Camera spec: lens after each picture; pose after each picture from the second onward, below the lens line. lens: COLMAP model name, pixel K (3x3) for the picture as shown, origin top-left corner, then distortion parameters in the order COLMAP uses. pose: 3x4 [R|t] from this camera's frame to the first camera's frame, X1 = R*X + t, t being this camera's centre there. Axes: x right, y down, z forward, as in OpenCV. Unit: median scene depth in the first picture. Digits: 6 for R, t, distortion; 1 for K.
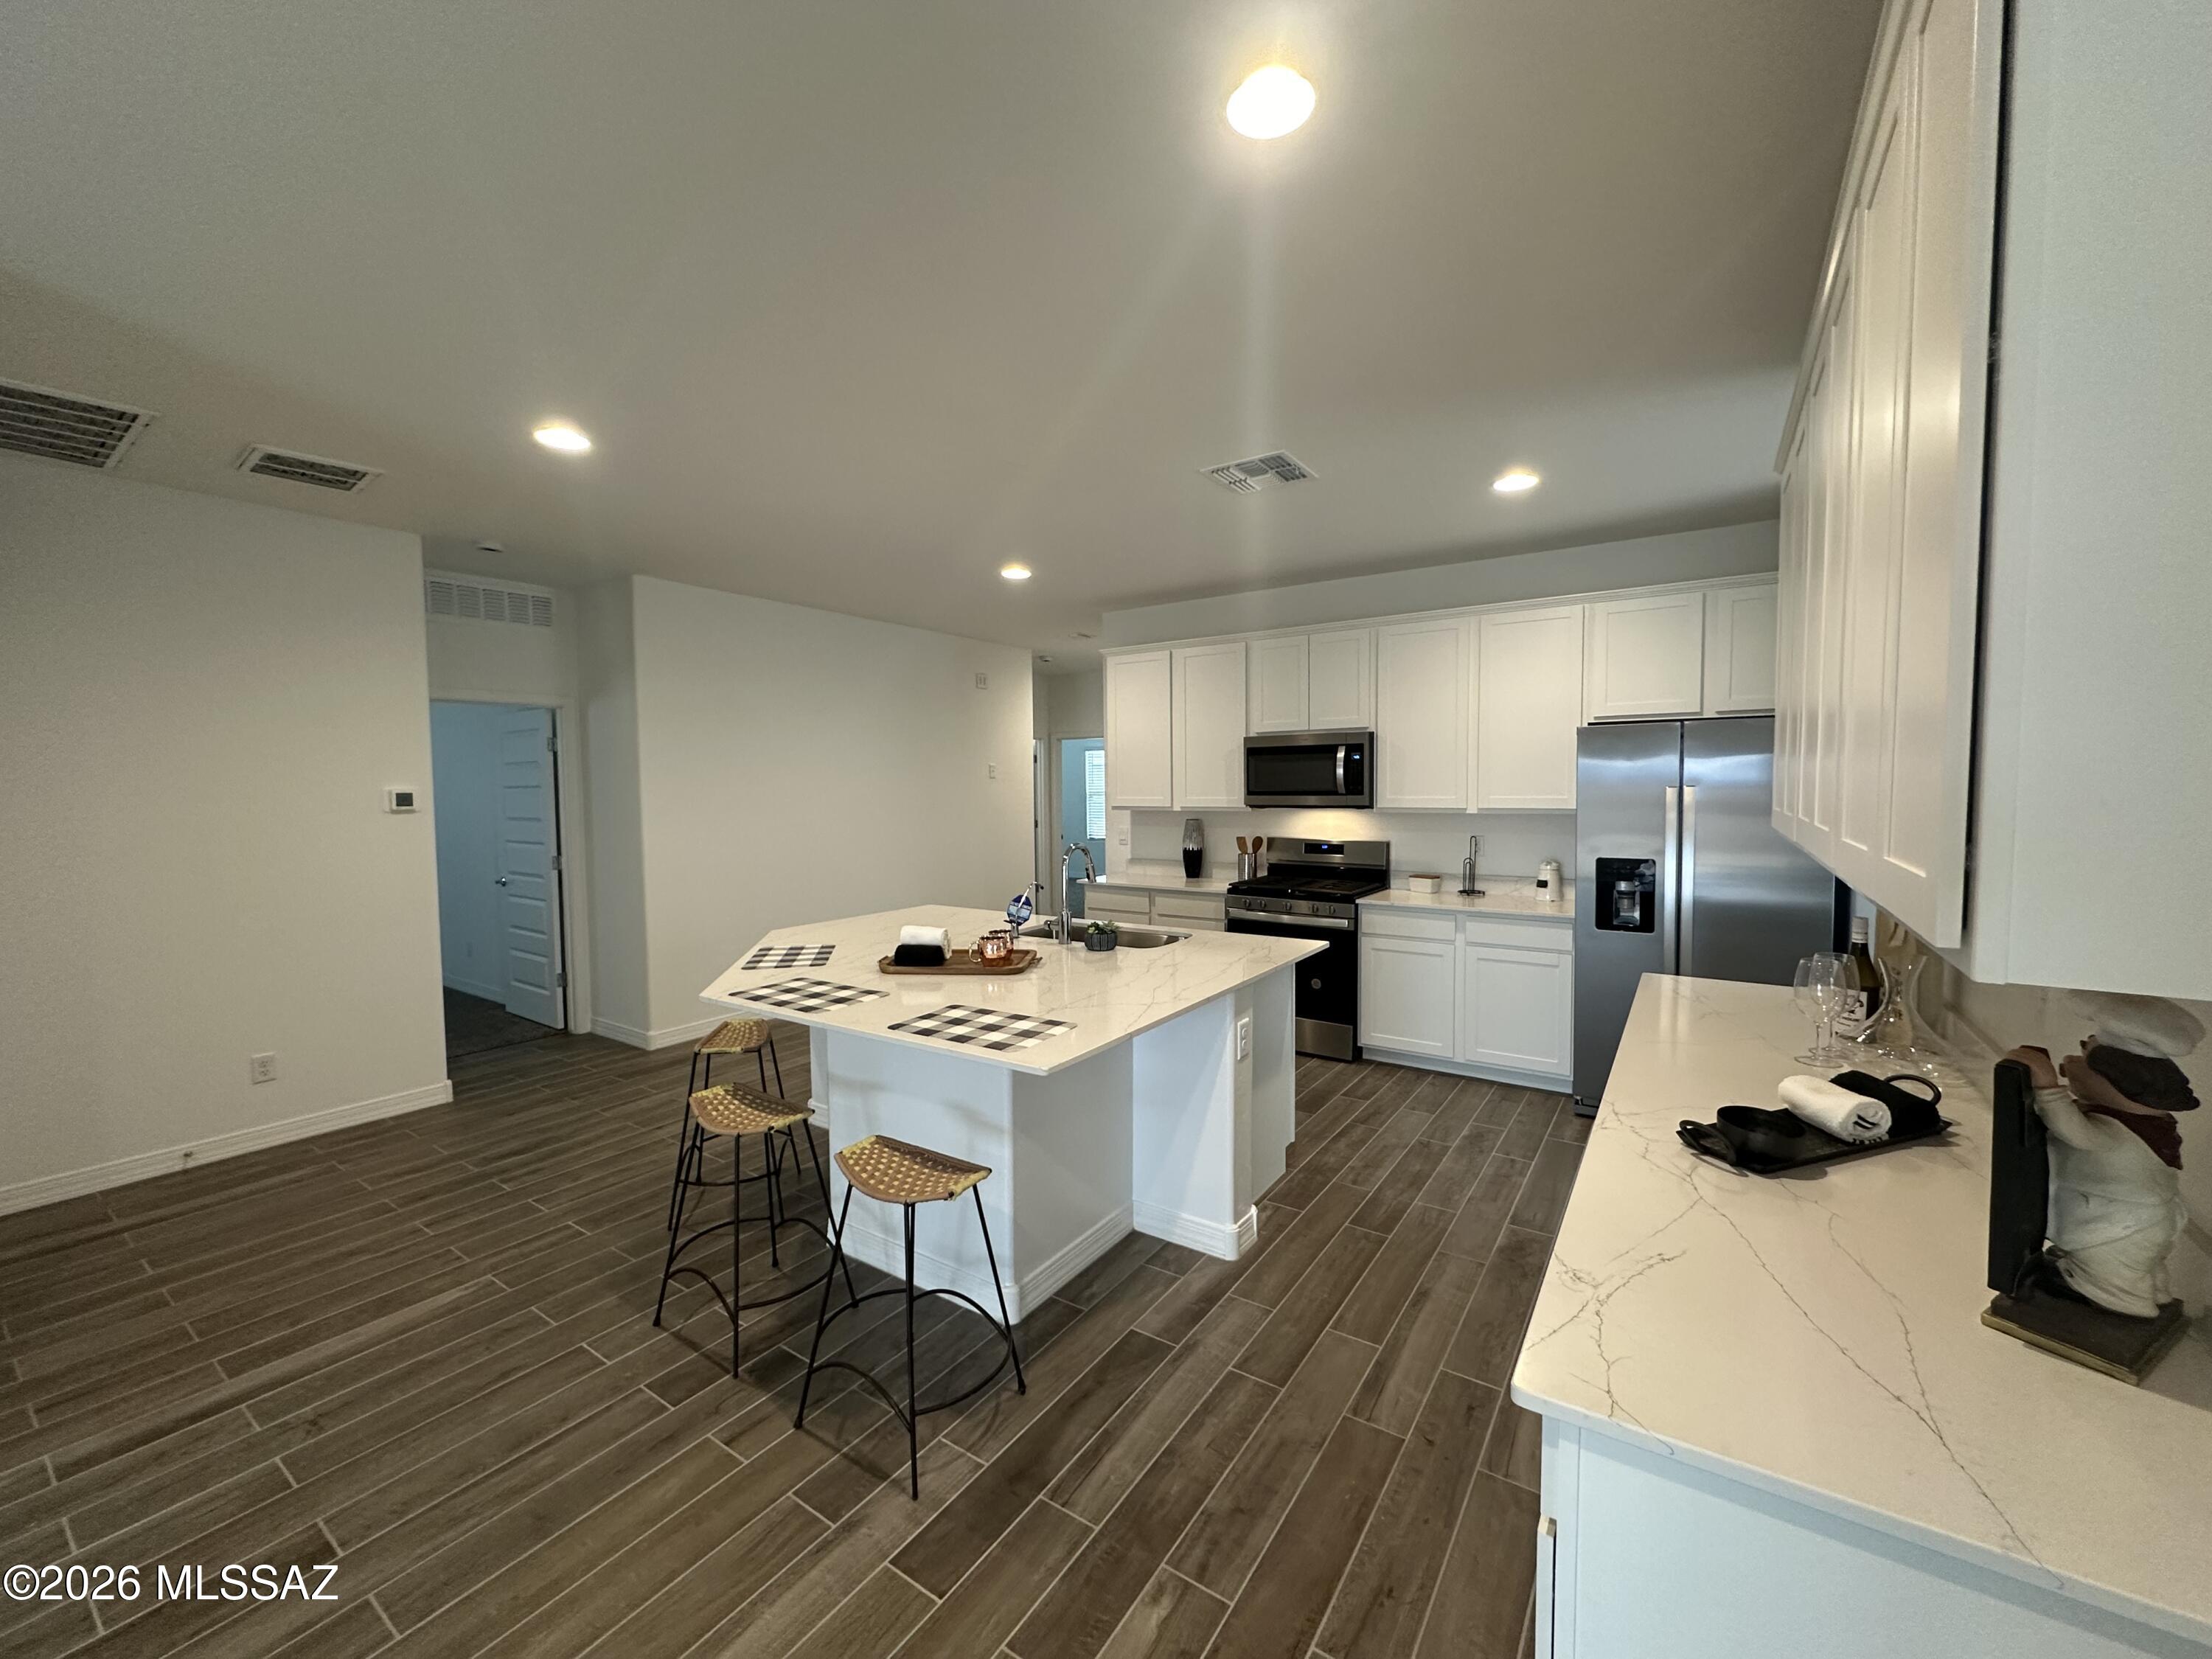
lens RADIAL K [[882.8, 0, 1102.4], [0, 882.8, 830.7], [0, 0, 1]] dist [-0.002508, 0.000447]
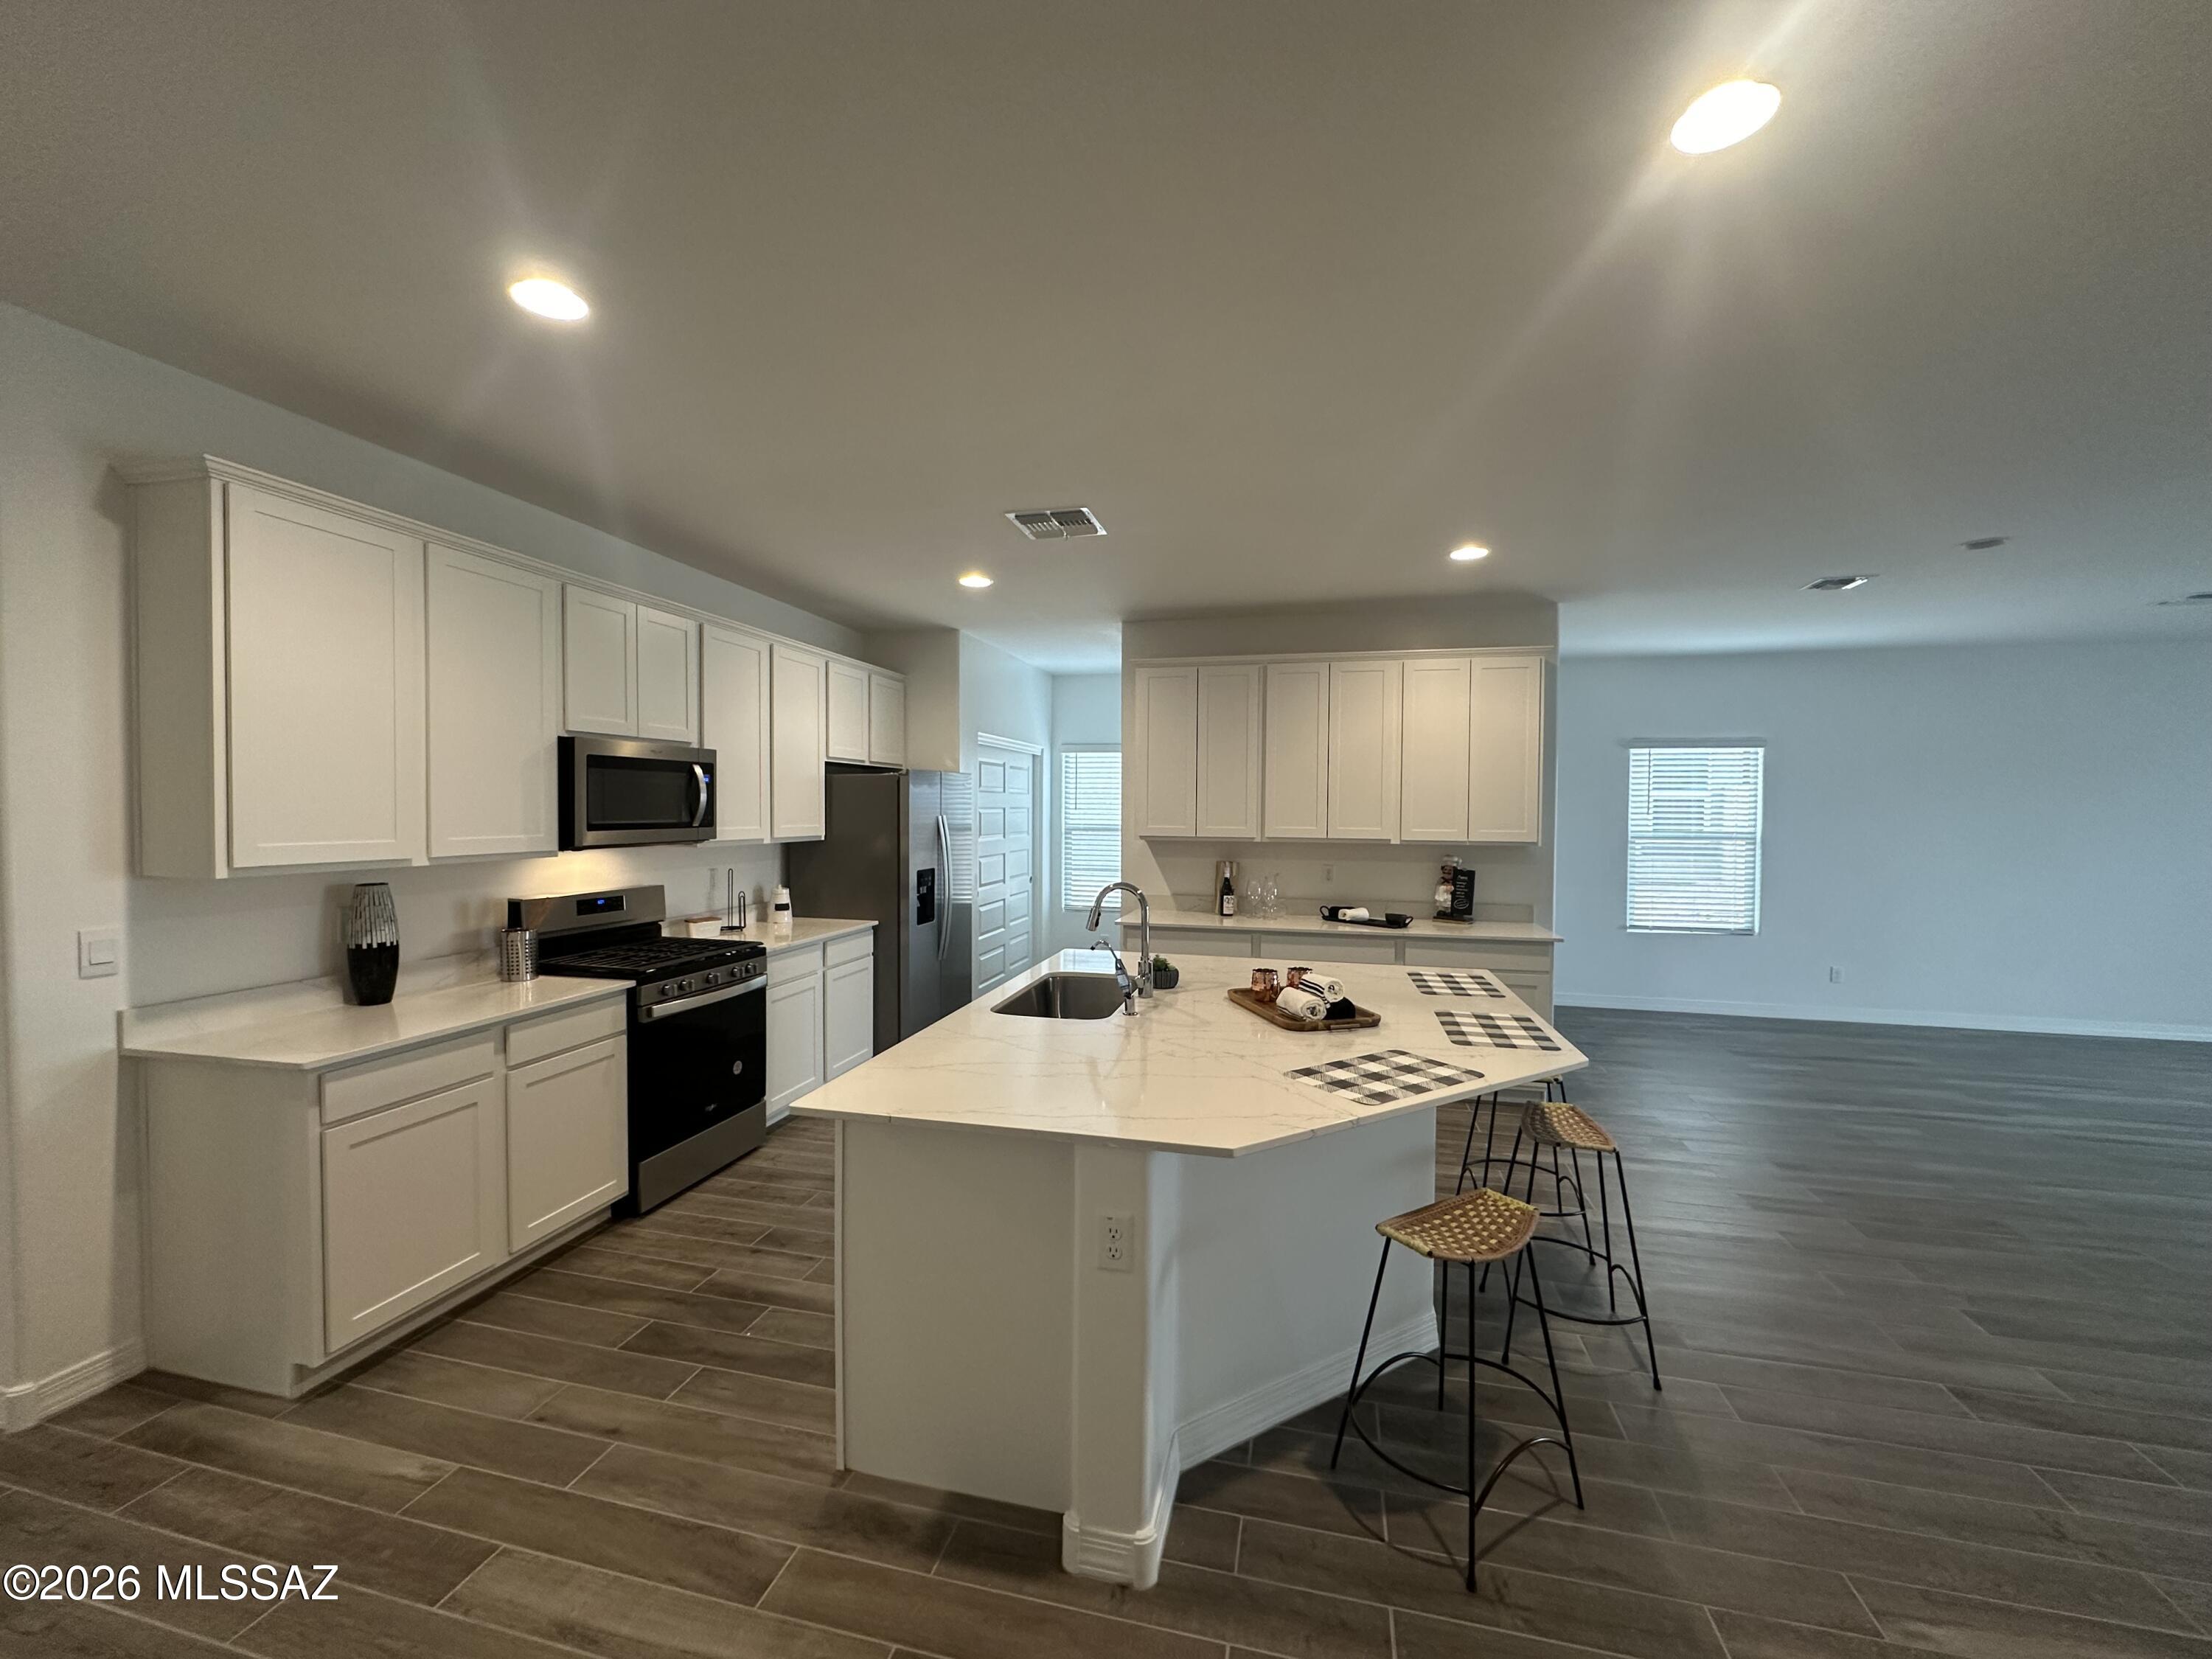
lens RADIAL K [[882.8, 0, 1104.4], [0, 882.8, 828.6], [0, 0, 1]] dist [-0.002508, 0.000447]
pose [[-0.349631, -0.016570, 0.936741, -0.748704], [0.046294, 0.998317, 0.034939, -0.063095], [-0.935743, 0.055581, -0.348275, 1.180143]]
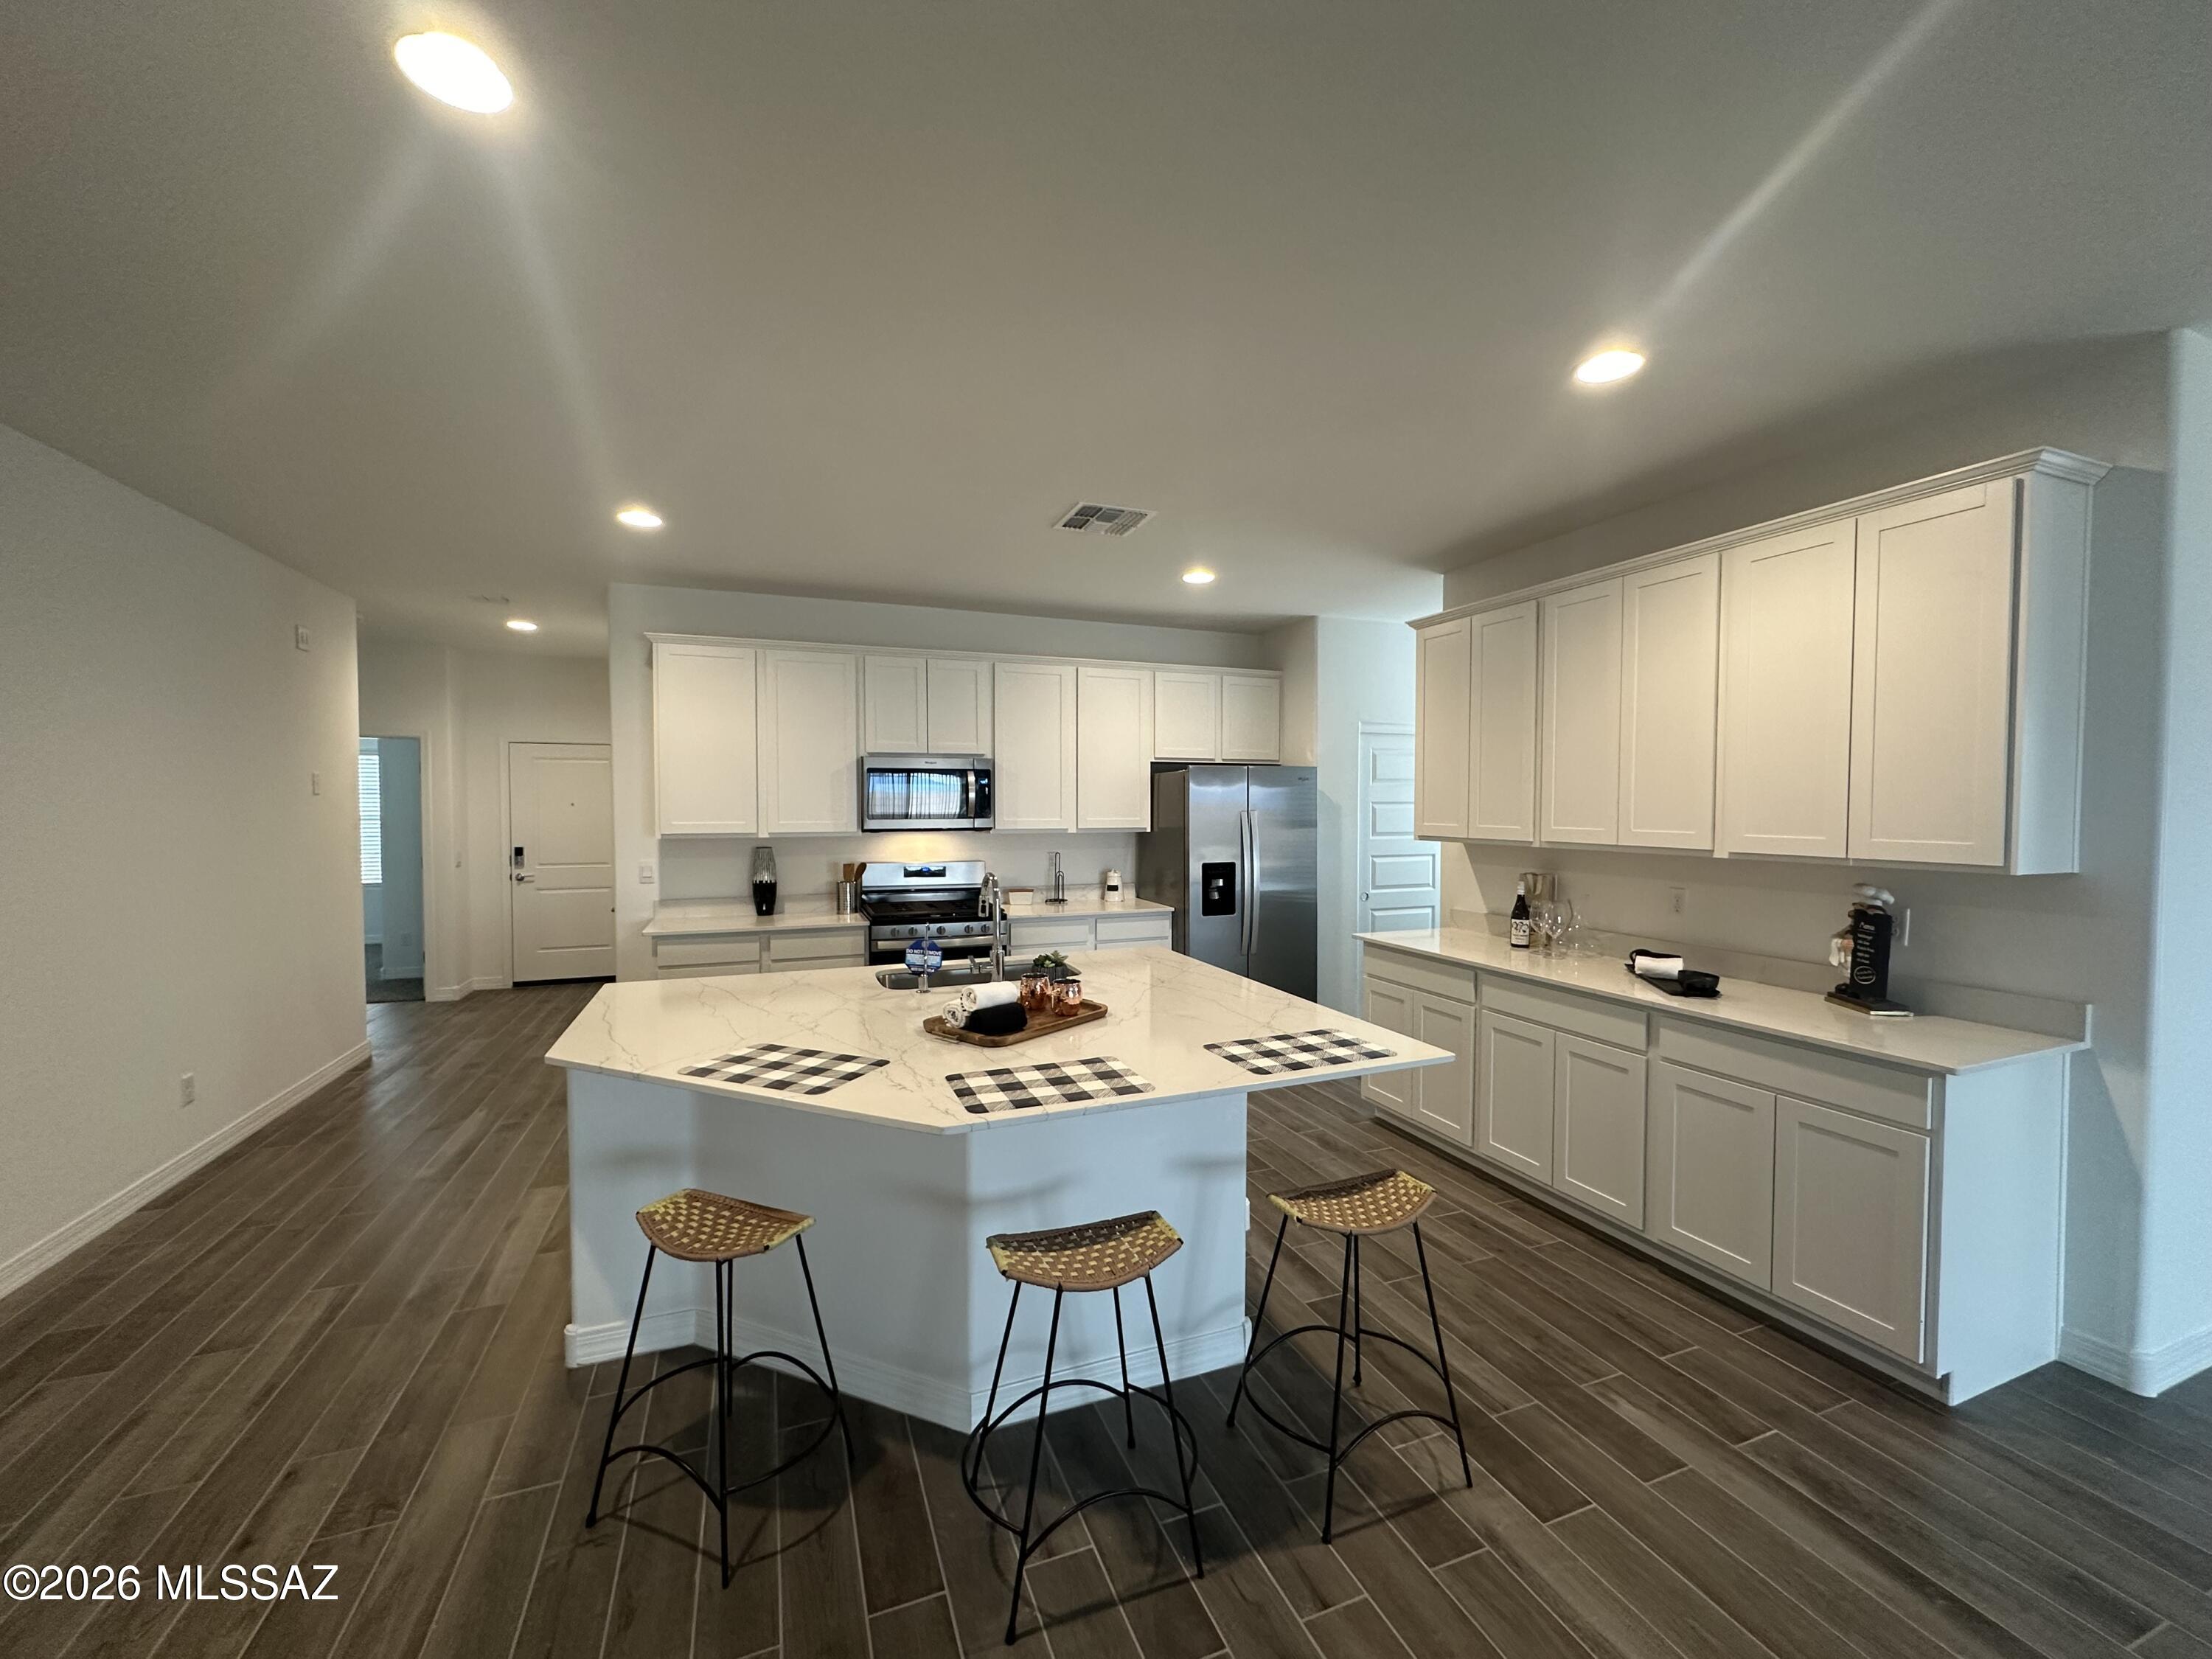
lens RADIAL K [[882.8, 0, 1106.7], [0, 882.8, 831.9], [0, 0, 1]] dist [-0.002508, 0.000447]
pose [[0.562098, -0.018966, 0.826853, -0.632744], [0.038925, 0.999236, -0.003542, -0.017718], [-0.826154, 0.034176, 0.562407, 0.356450]]
